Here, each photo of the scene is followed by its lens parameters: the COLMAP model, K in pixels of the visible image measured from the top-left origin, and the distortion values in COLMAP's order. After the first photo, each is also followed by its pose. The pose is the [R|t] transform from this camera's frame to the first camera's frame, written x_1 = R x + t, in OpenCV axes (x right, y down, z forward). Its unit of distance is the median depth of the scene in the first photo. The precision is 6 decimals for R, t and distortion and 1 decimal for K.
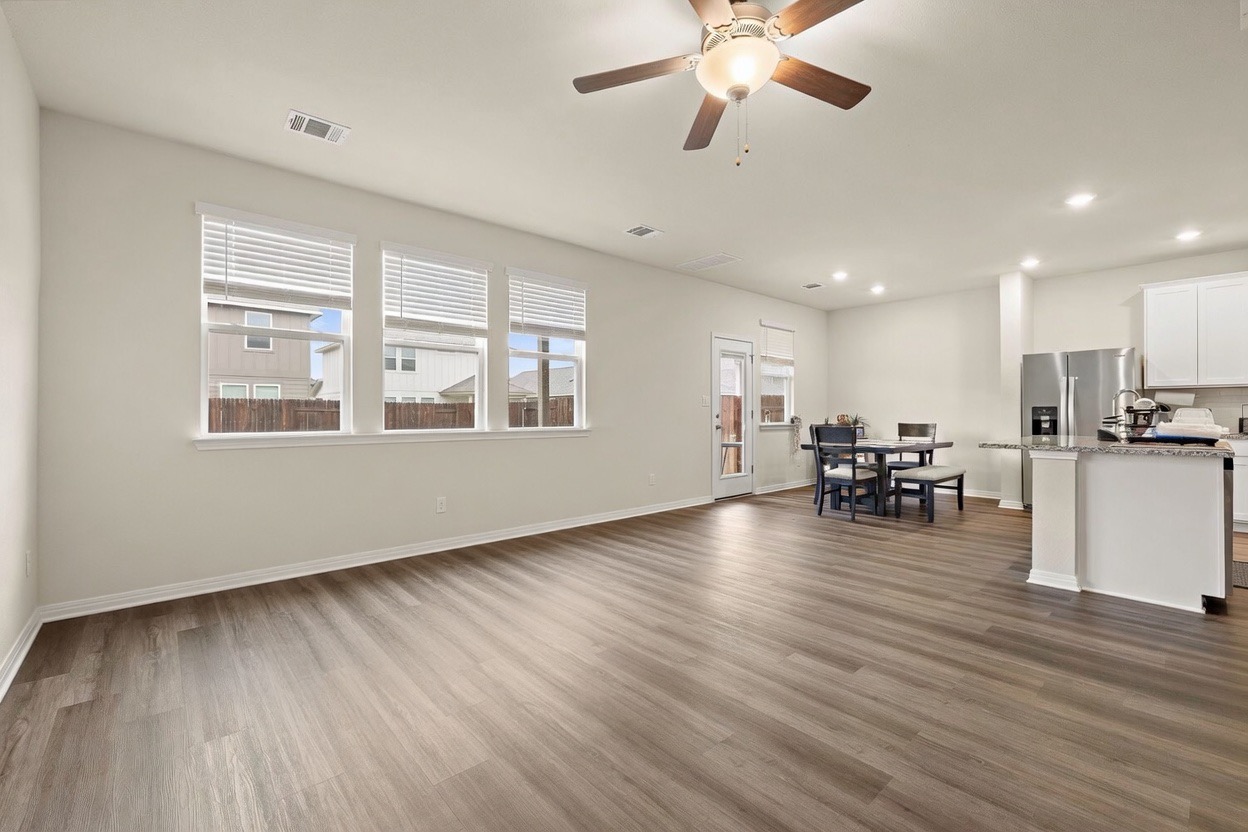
lens RADIAL K [[524.1, 0, 621.4], [0, 524.1, 411.4], [0, 0, 1]] dist [-0.000321, 0.000025]
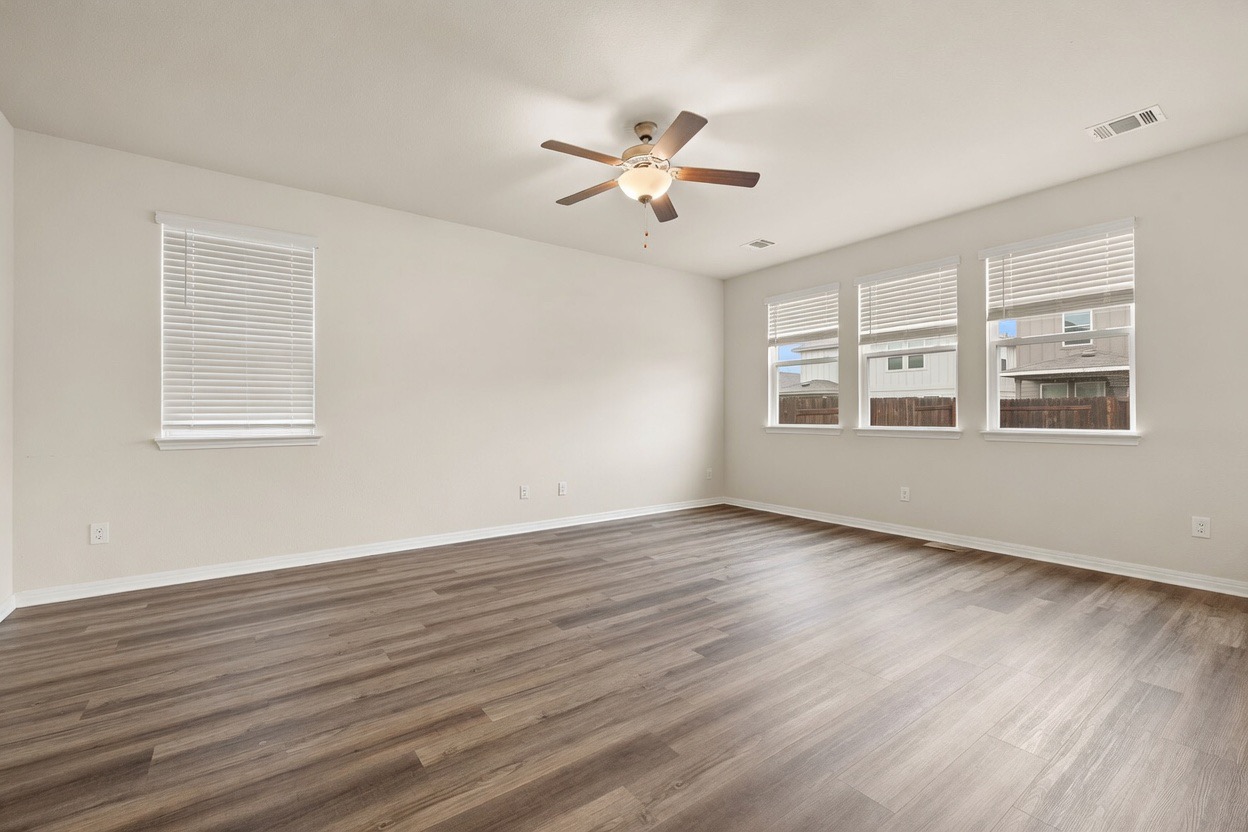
lens RADIAL K [[524.1, 0, 621.4], [0, 524.1, 411.4], [0, 0, 1]] dist [-0.000321, 0.000025]
pose [[-0.094992, -0.000616, -0.995478, 0.873350], [0.008630, 0.999962, -0.001442, -0.001325], [0.995441, -0.008728, -0.094983, 0.540967]]
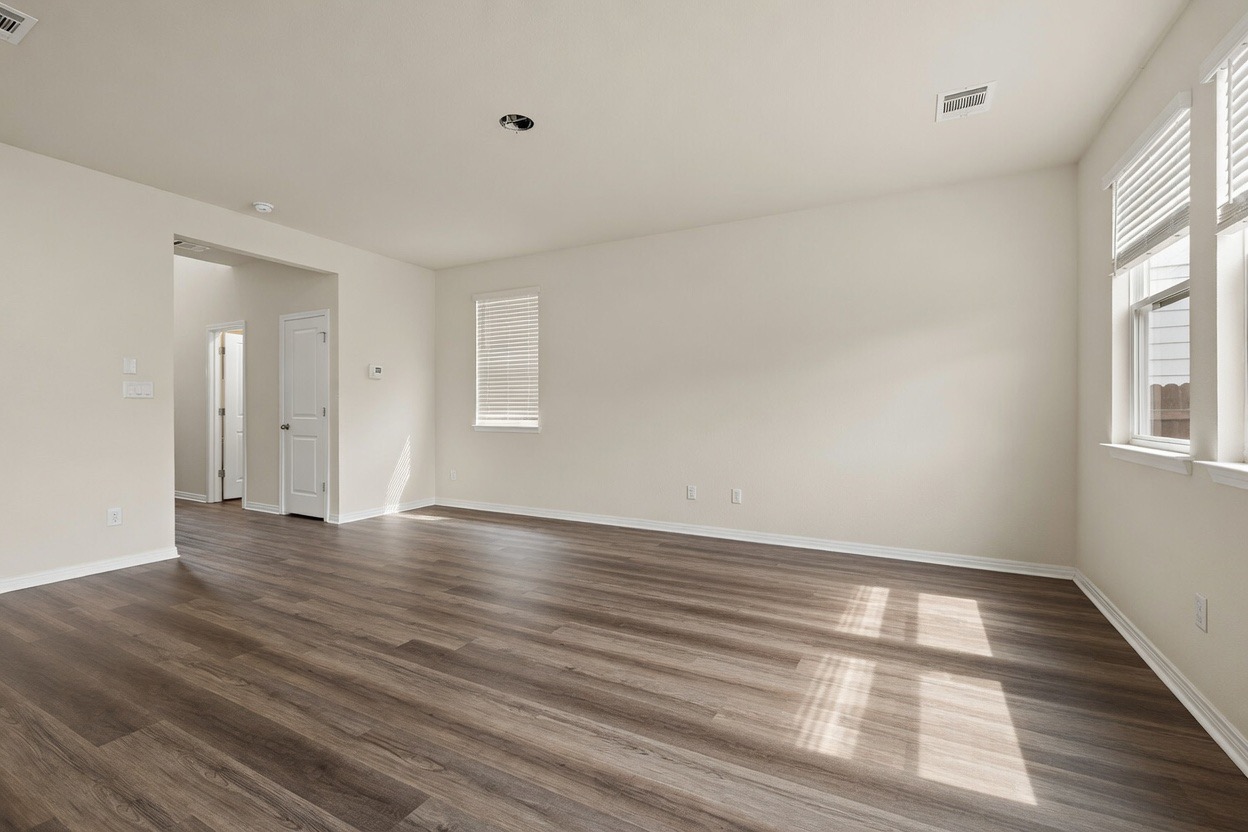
lens RADIAL K [[524.1, 0, 621.4], [0, 524.1, 411.4], [0, 0, 1]] dist [-0.000321, 0.000025]
pose [[-0.935816, 0.002057, -0.352484, 0.230560], [0.004812, 0.999964, -0.006939, 0.008410], [0.352457, -0.008190, -0.935792, 1.257805]]
